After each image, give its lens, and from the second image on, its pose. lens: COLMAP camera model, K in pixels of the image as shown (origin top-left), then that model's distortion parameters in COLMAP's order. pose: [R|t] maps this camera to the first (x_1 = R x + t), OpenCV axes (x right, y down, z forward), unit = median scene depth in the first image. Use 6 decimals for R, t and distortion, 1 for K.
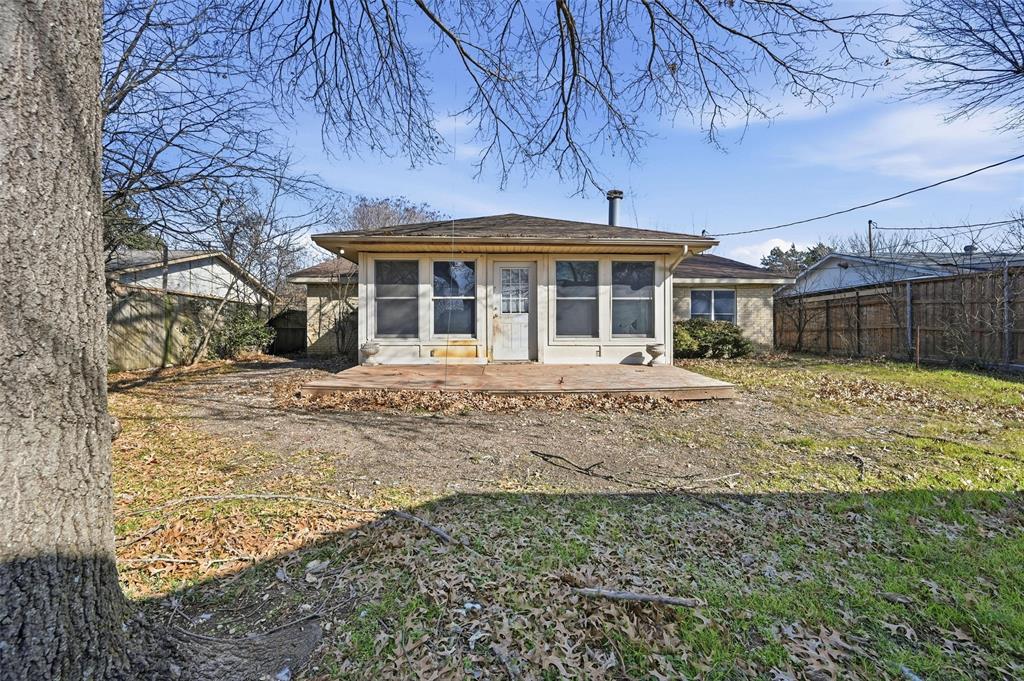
lens RADIAL K [[408.7, 0, 512.1], [0, 408.7, 335.6], [0, 0, 1]] dist [-0.003794, 0.000329]
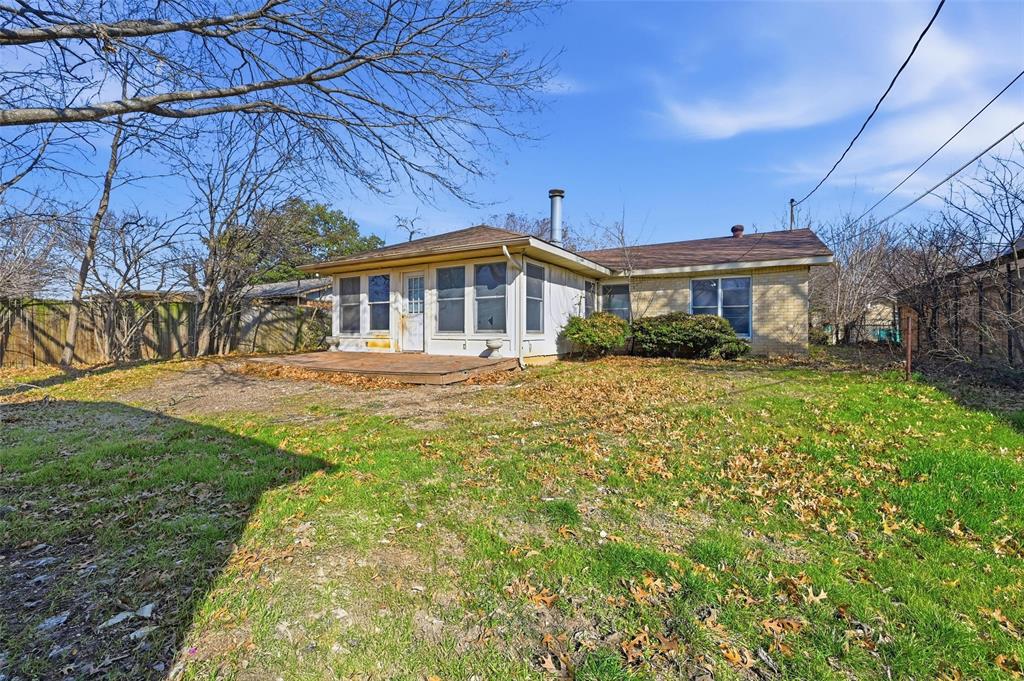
lens RADIAL K [[408.7, 0, 511.3], [0, 408.7, 339.4], [0, 0, 1]] dist [-0.003794, 0.000329]
pose [[0.849815, 0.011975, -0.526945, 0.922780], [-0.004002, 0.999860, 0.016268, 0.003759], [0.527066, -0.011716, 0.849744, 0.098037]]
